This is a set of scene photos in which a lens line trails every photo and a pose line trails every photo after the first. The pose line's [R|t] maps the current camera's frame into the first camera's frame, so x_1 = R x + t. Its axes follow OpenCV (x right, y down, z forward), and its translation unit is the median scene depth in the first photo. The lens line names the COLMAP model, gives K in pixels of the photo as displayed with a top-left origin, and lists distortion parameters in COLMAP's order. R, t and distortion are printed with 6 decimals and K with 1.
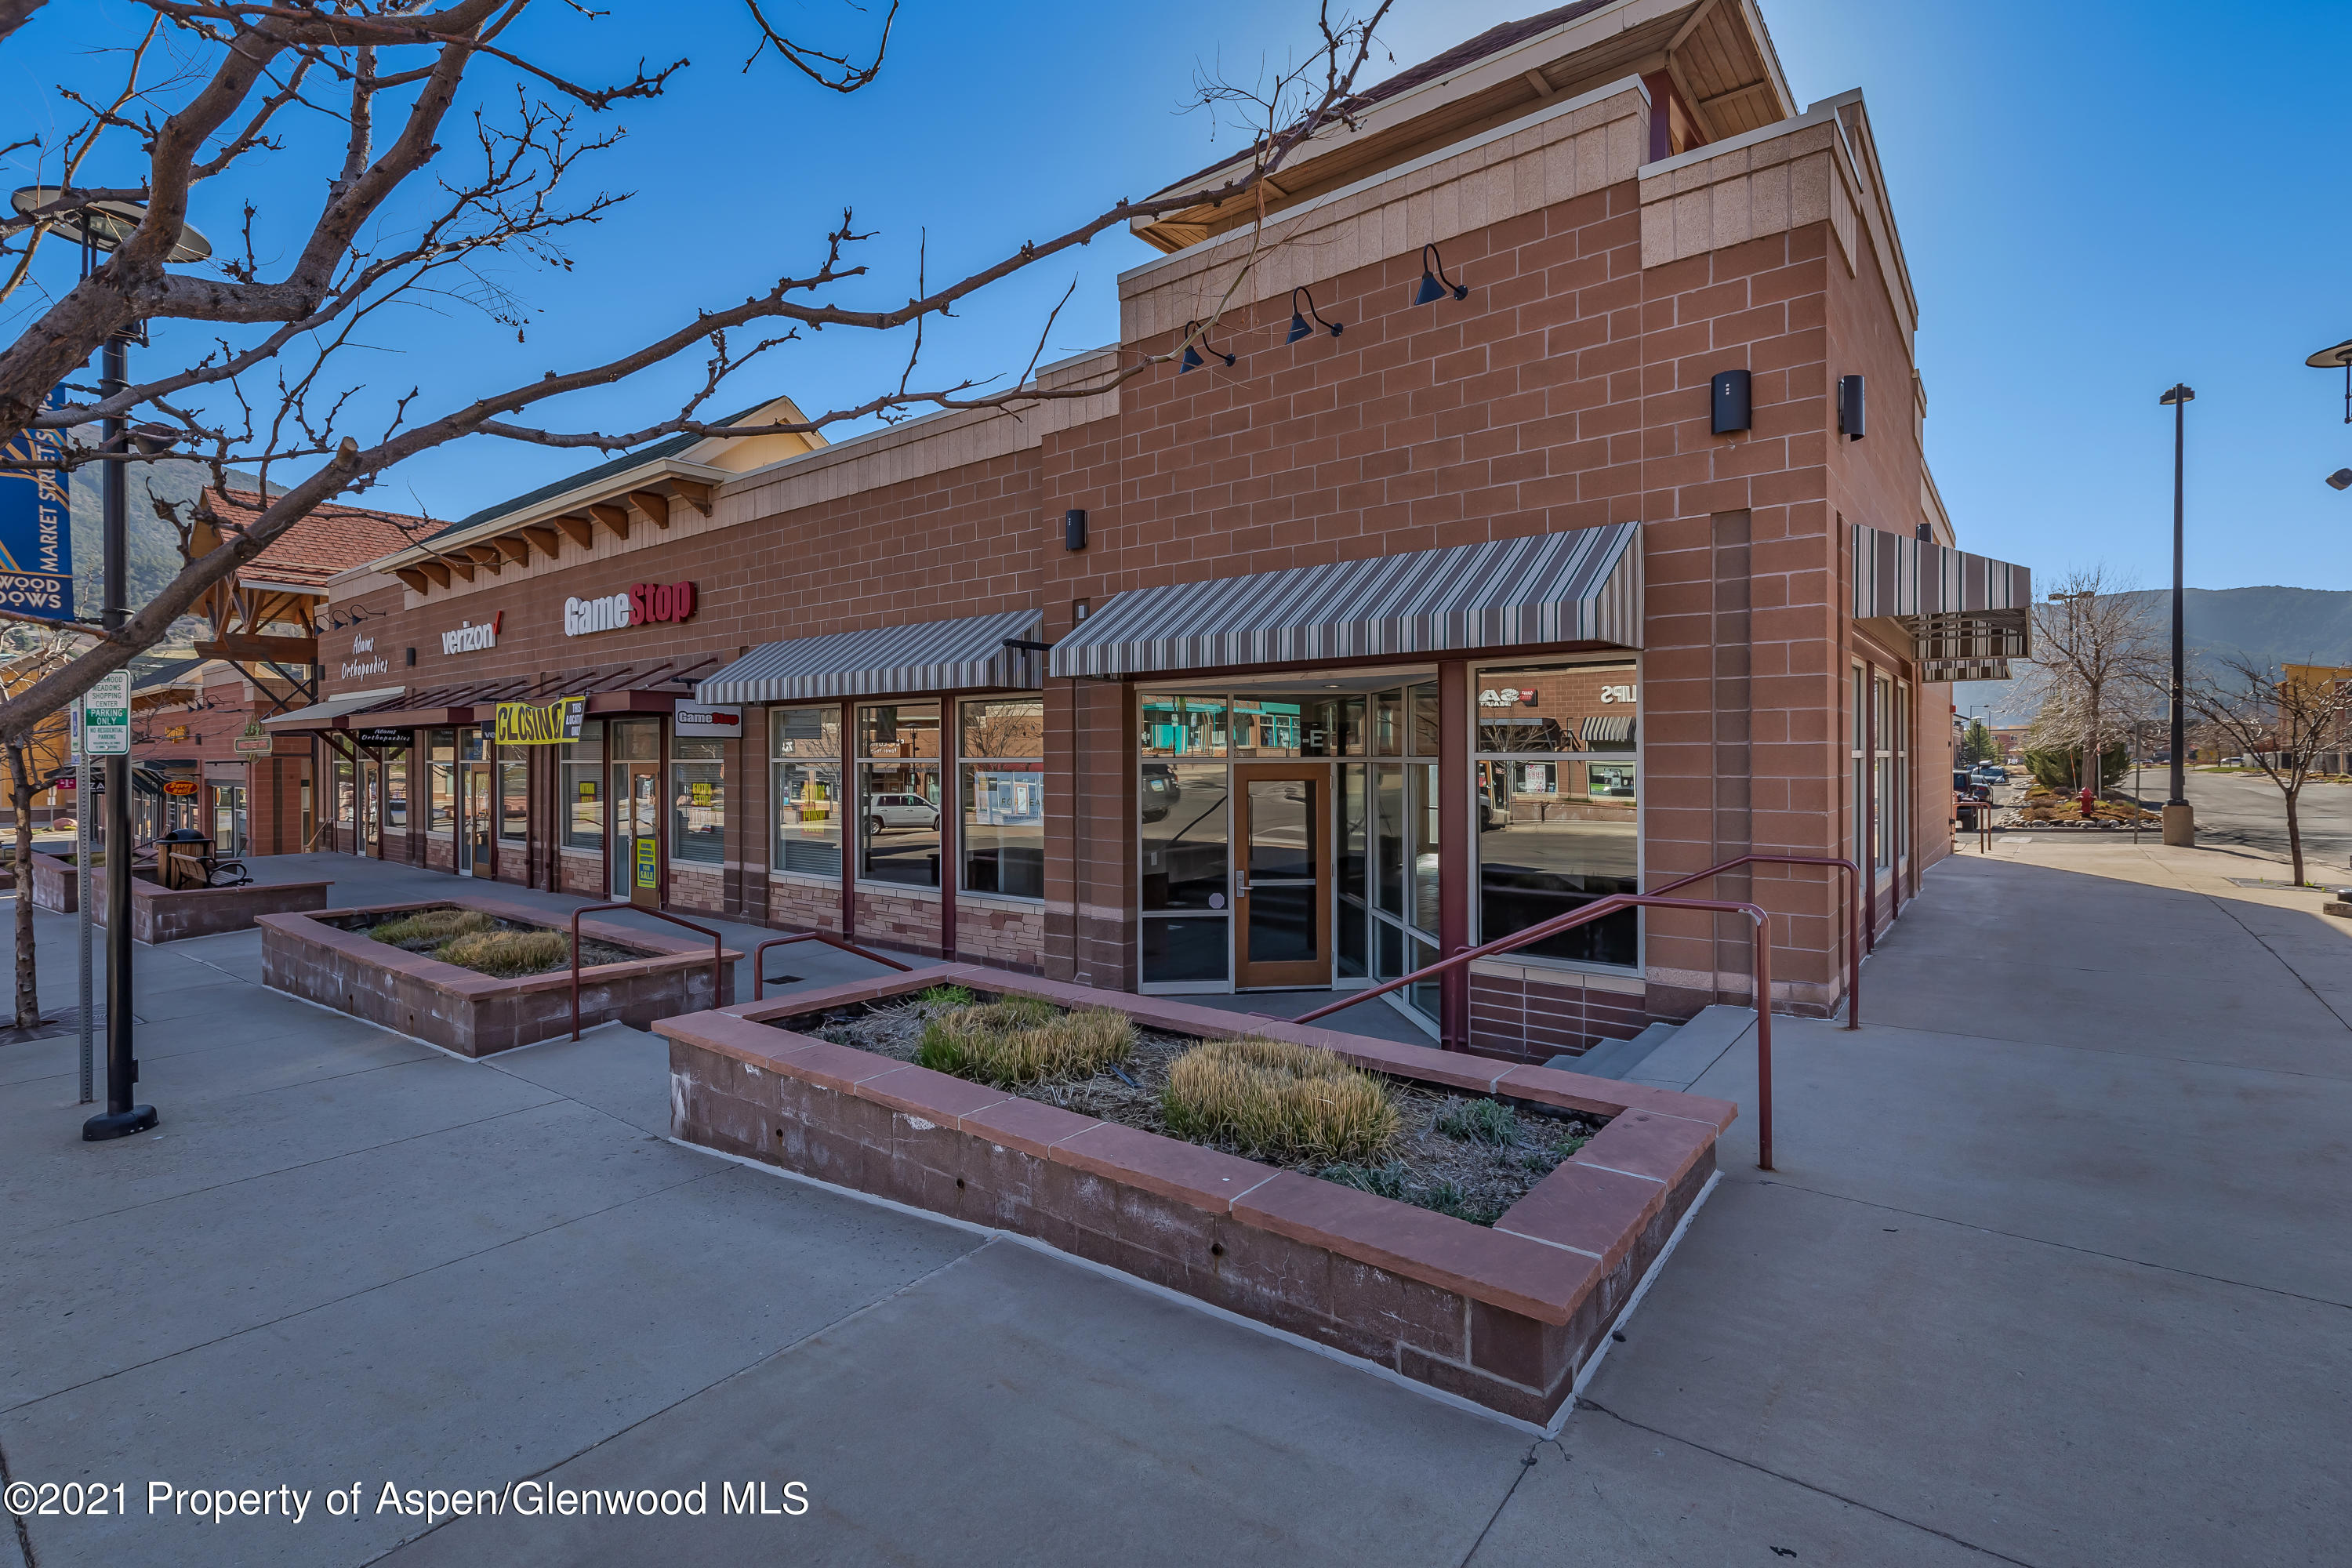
lens RADIAL K [[1079.4, 0, 1184.6], [0, 1079.4, 773.3], [0, 0, 1]] dist [0.007510, -0.002016]
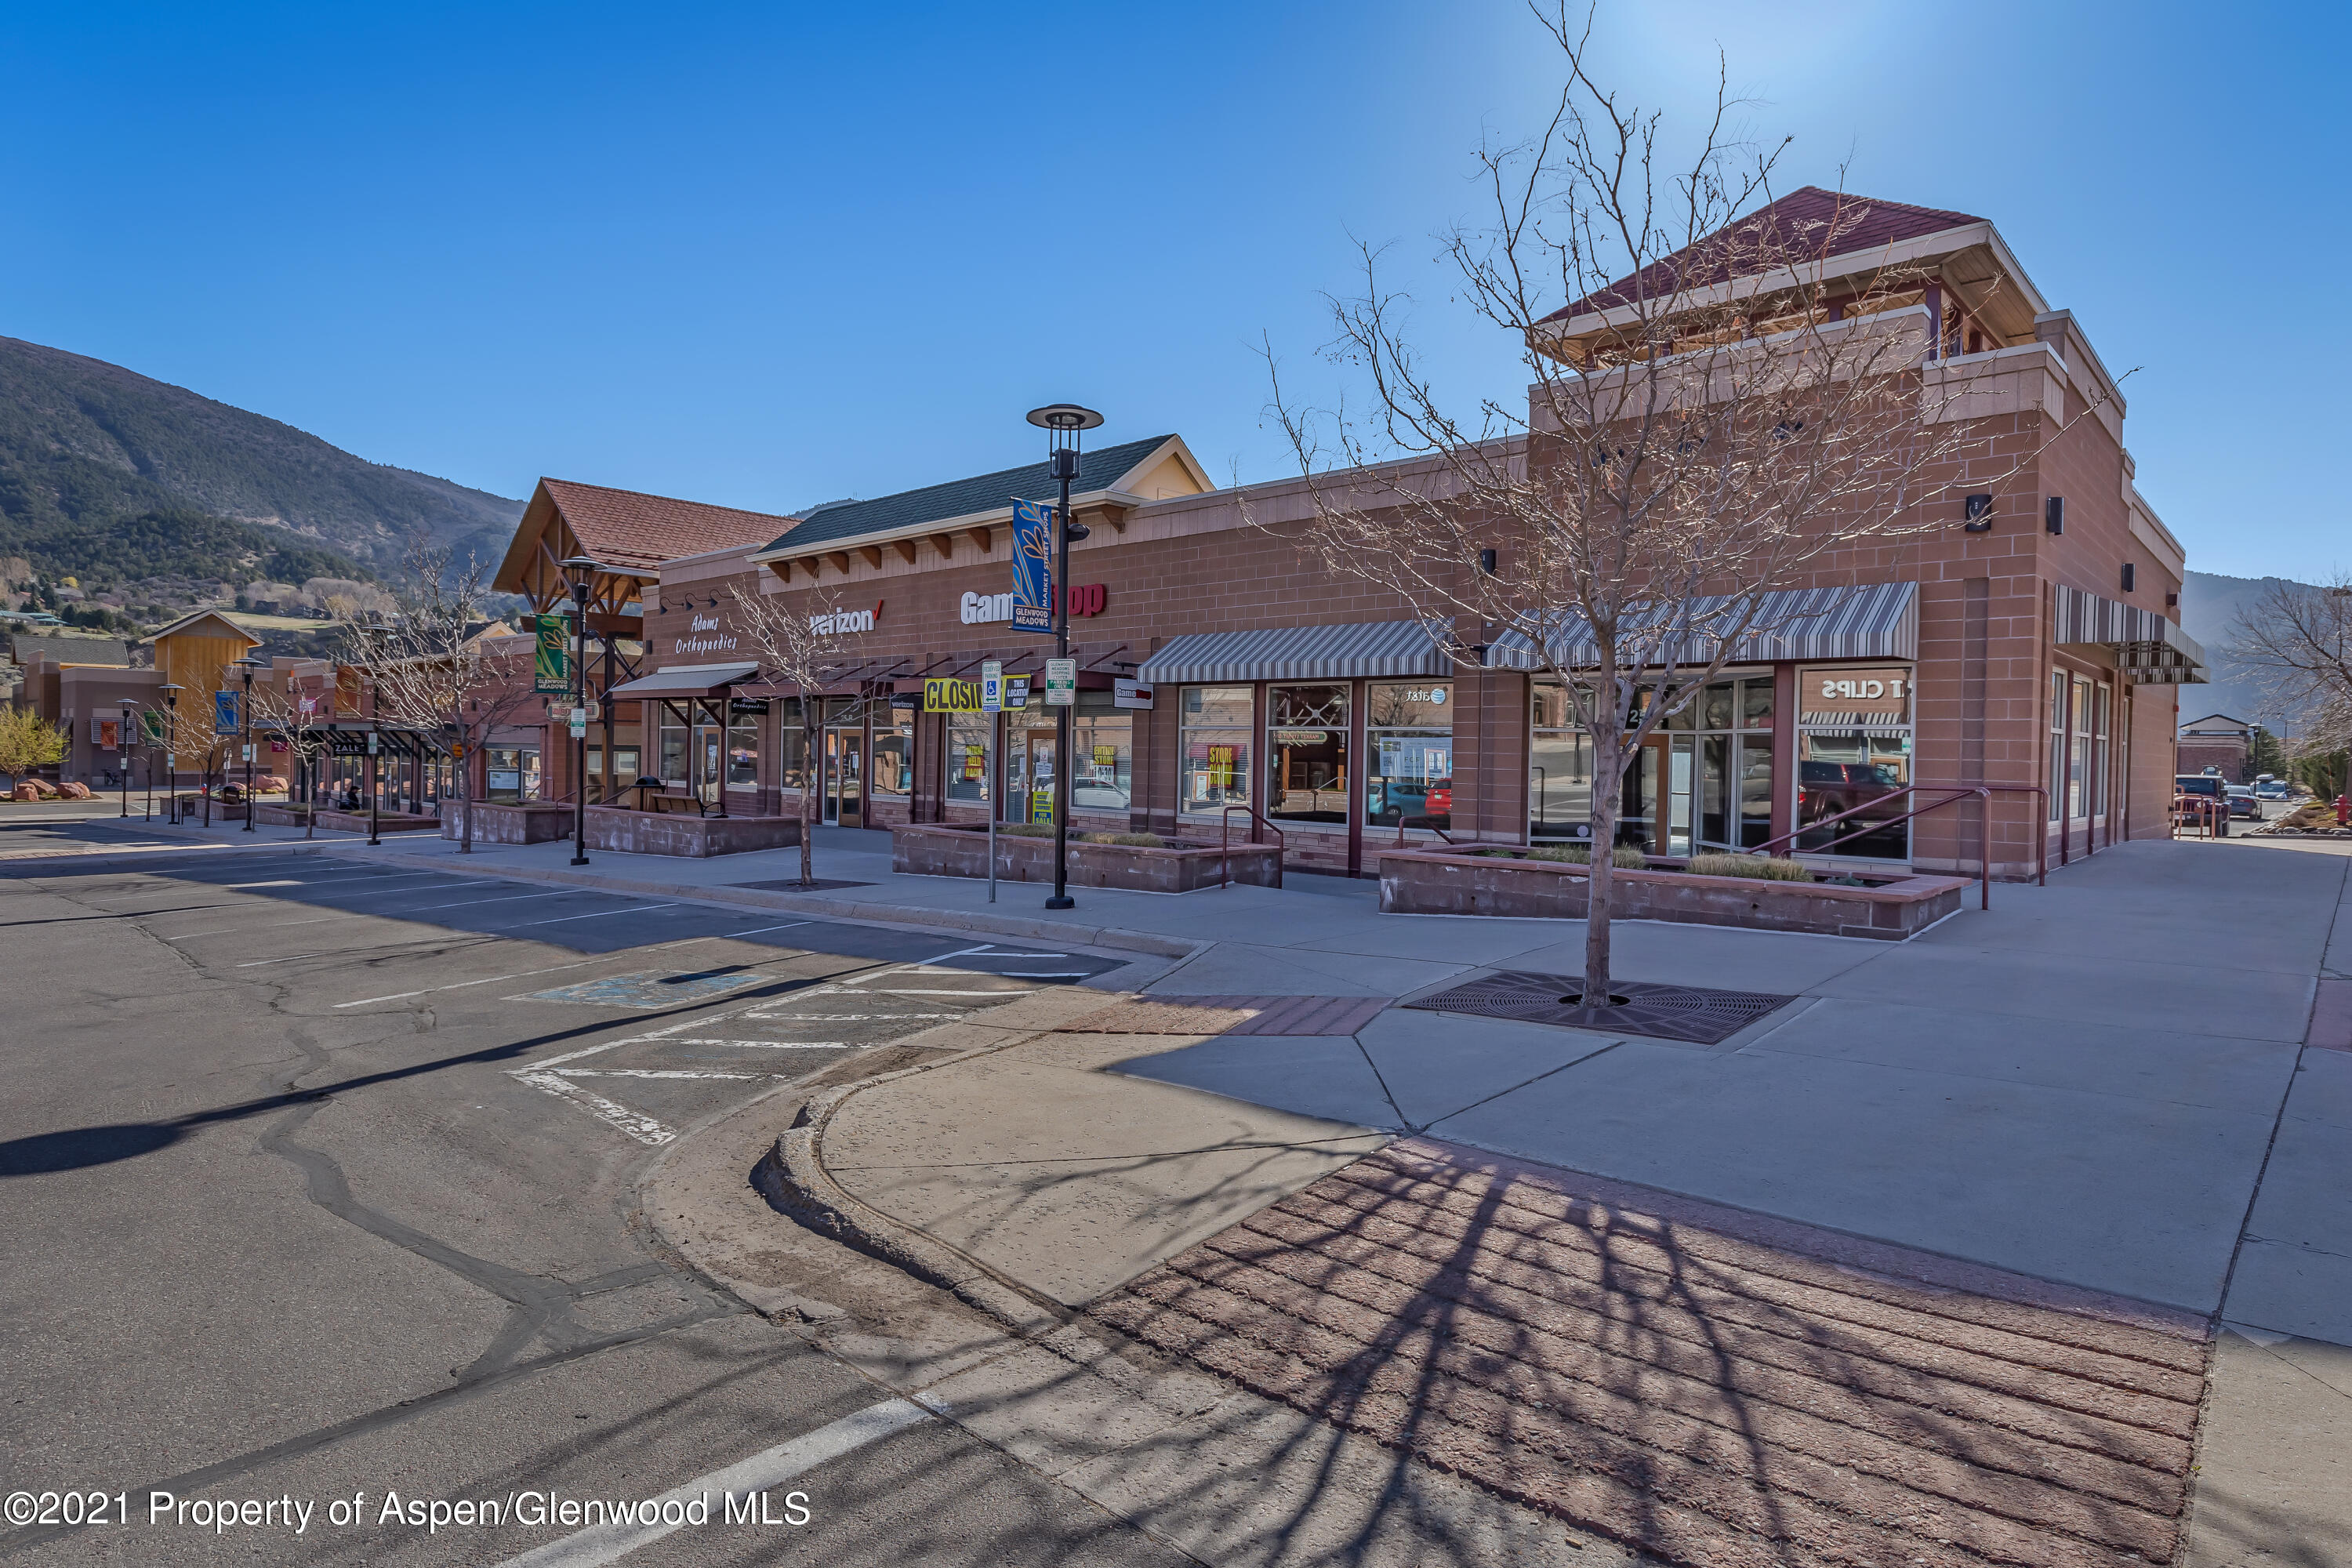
lens RADIAL K [[1307.2, 0, 1173.3], [0, 1307.2, 785.5], [0, 0, 1]] dist [0.003246, -0.001516]
pose [[0.996930, 0.025515, -0.074023, -0.350878], [-0.024923, 0.999650, 0.008909, 0.053785], [0.074224, -0.007037, 0.997217, -0.678818]]
